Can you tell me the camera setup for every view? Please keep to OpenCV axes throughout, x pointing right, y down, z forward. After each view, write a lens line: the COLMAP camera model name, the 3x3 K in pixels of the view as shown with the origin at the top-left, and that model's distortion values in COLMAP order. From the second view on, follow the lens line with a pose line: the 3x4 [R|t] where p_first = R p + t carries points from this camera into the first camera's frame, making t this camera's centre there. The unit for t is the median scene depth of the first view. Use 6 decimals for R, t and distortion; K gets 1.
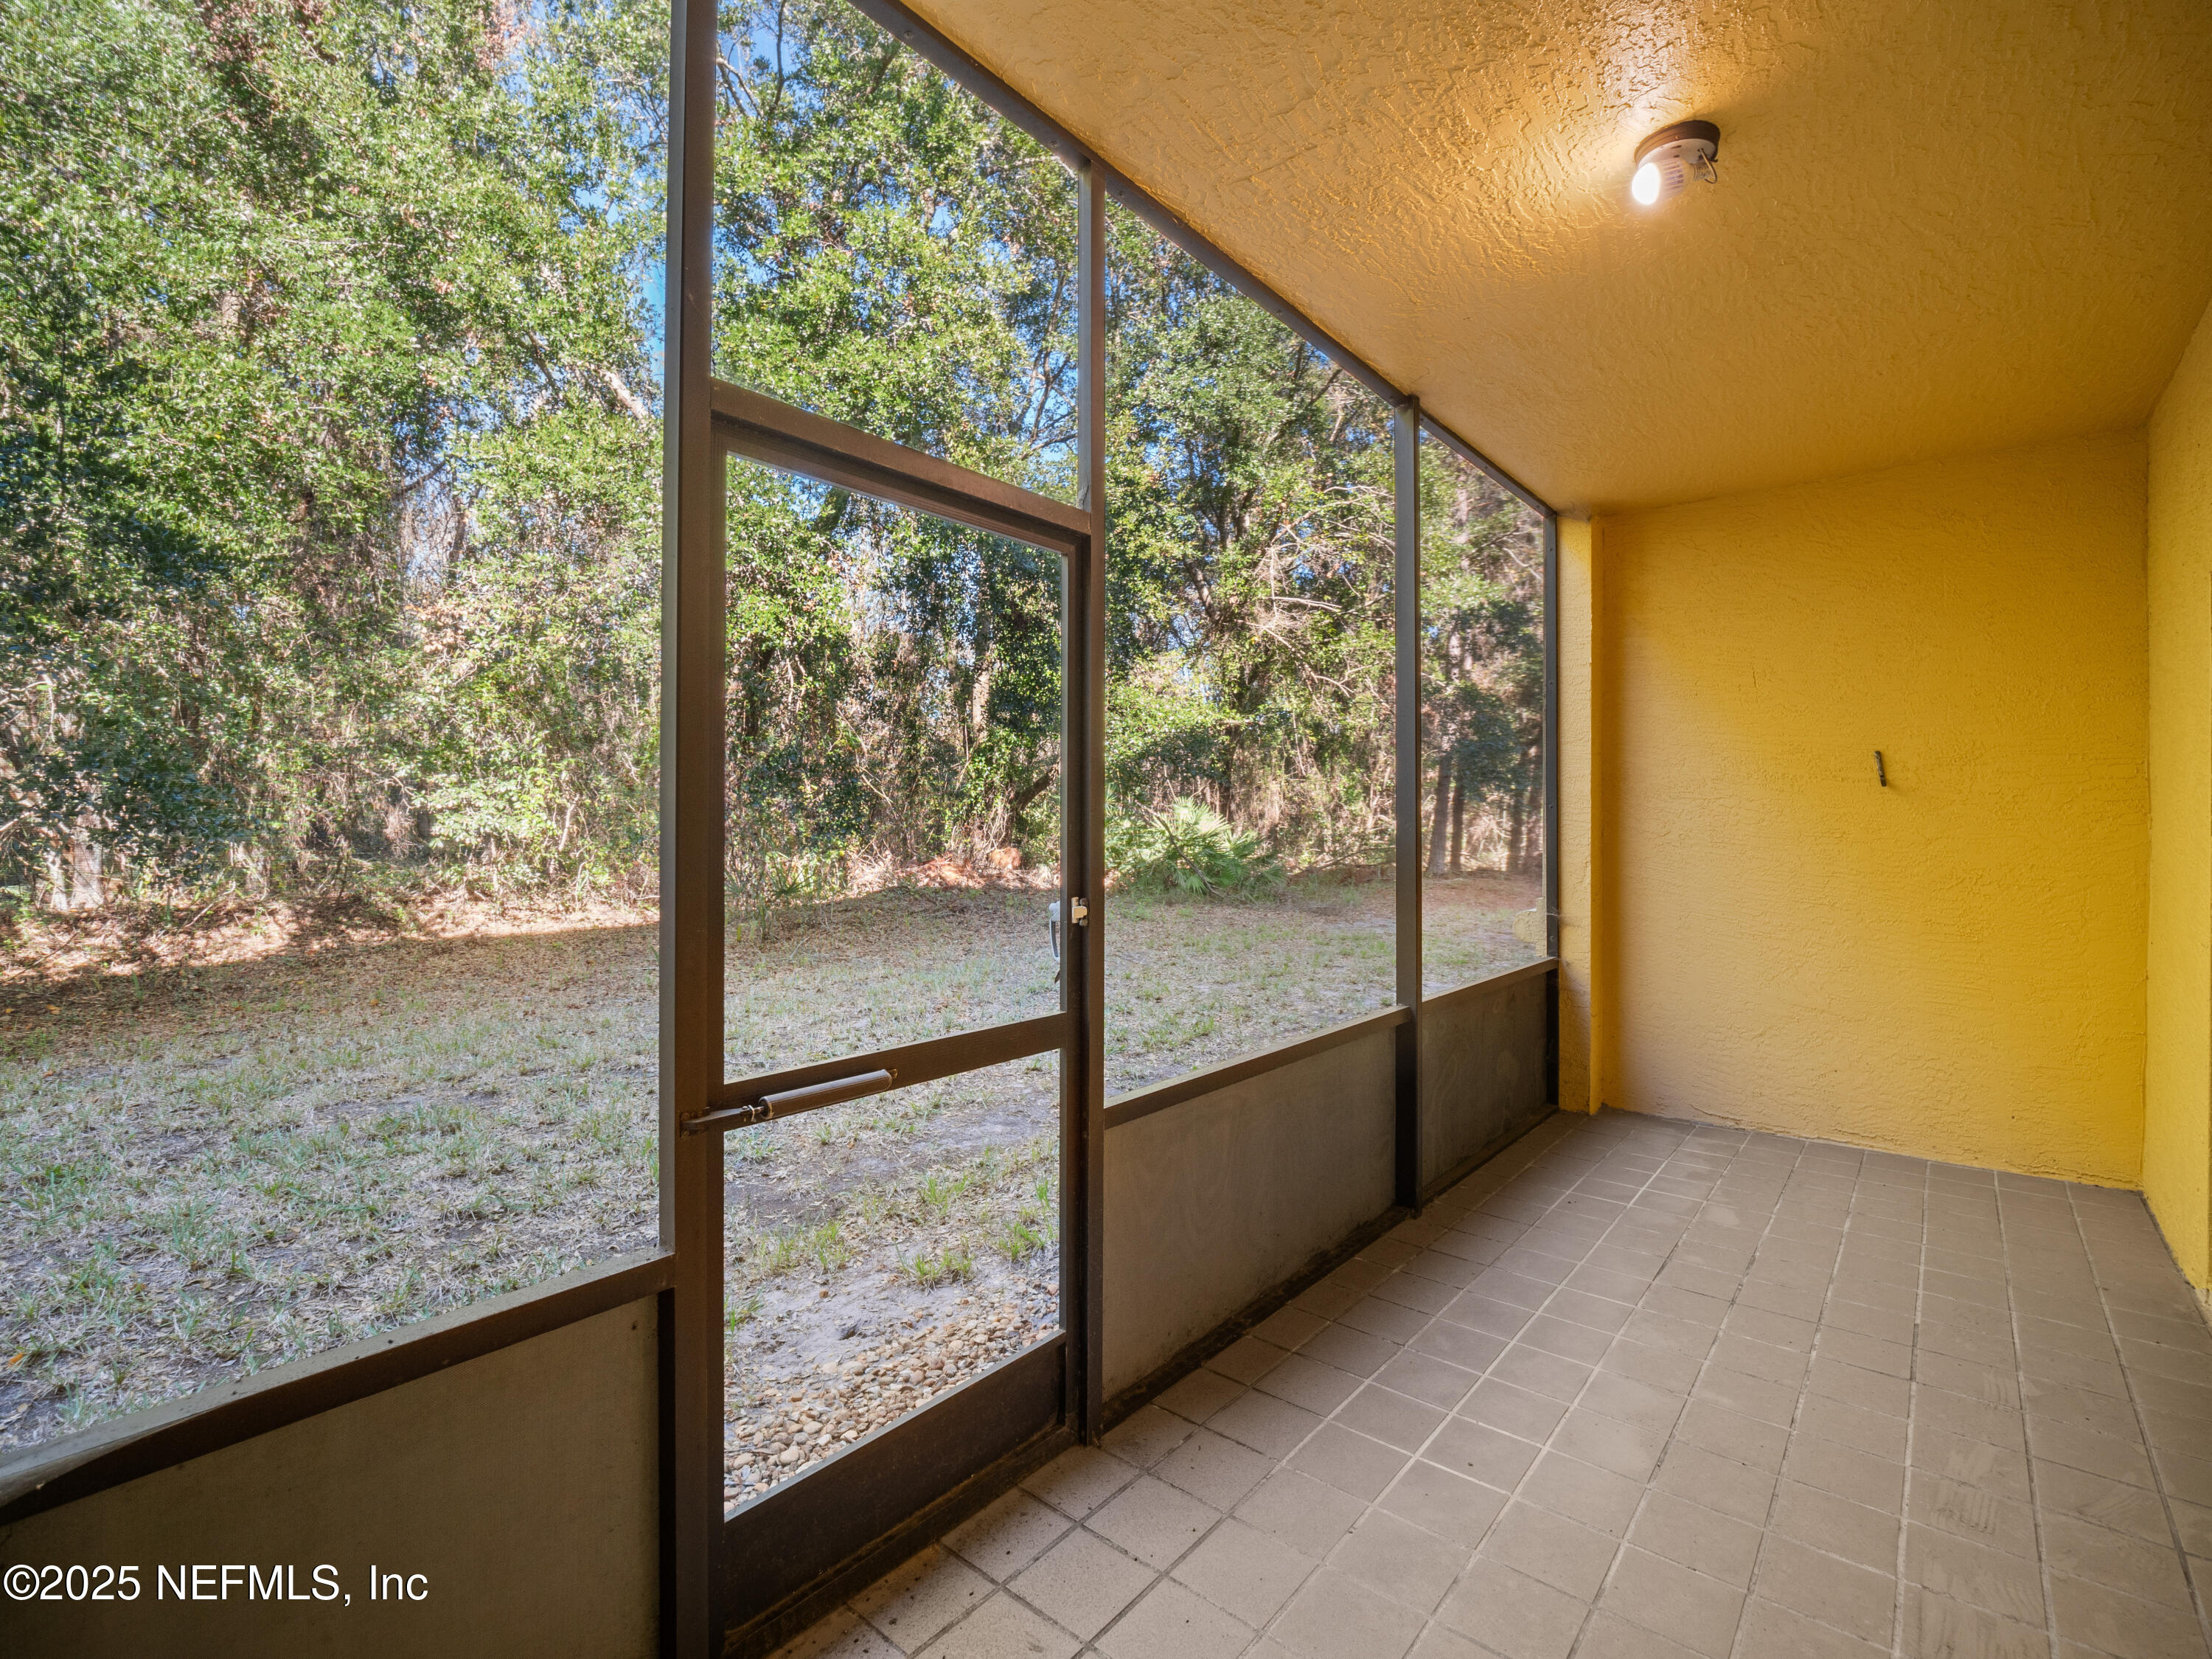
lens RADIAL K [[1019.1, 0, 1111.3], [0, 1019.1, 807.5], [0, 0, 1]] dist [-0.015922, -0.000186]
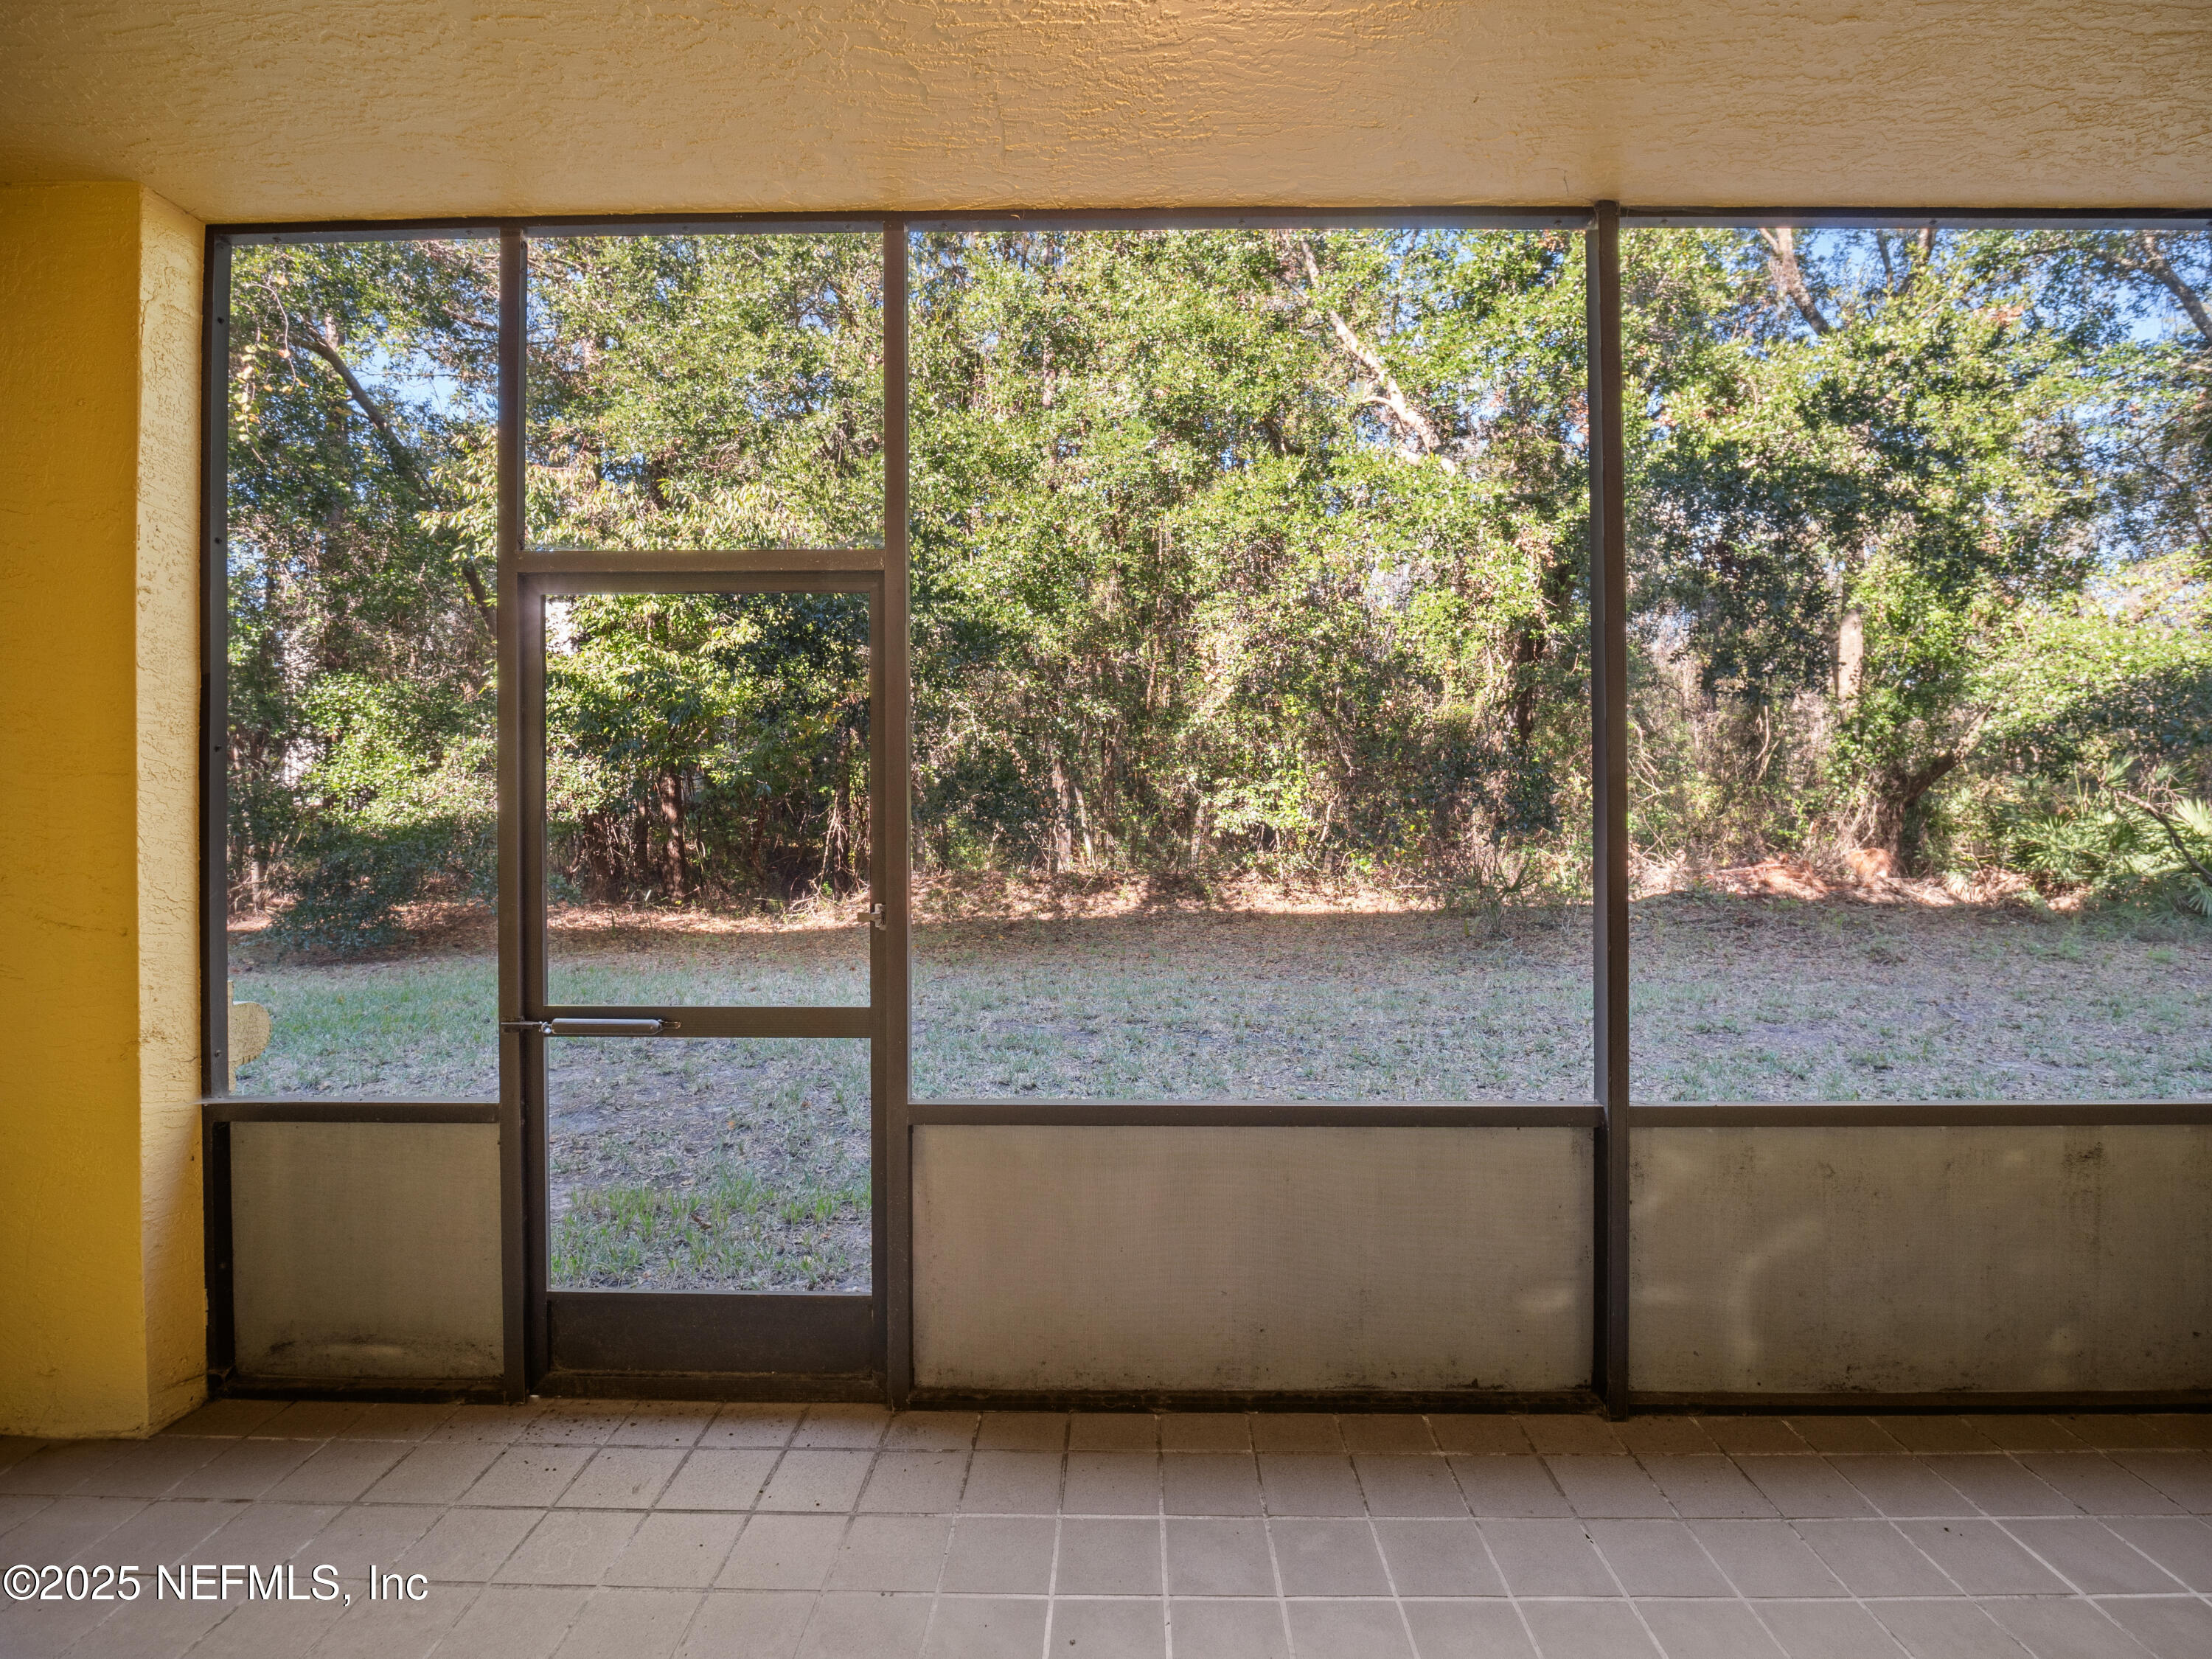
lens RADIAL K [[1019.1, 0, 1111.3], [0, 1019.1, 807.5], [0, 0, 1]] dist [-0.015922, -0.000186]
pose [[0.626375, -0.004783, -0.779507, 0.222987], [0.012718, 0.999911, 0.004083, -0.003833], [0.779418, -0.012471, 0.626380, 0.117563]]
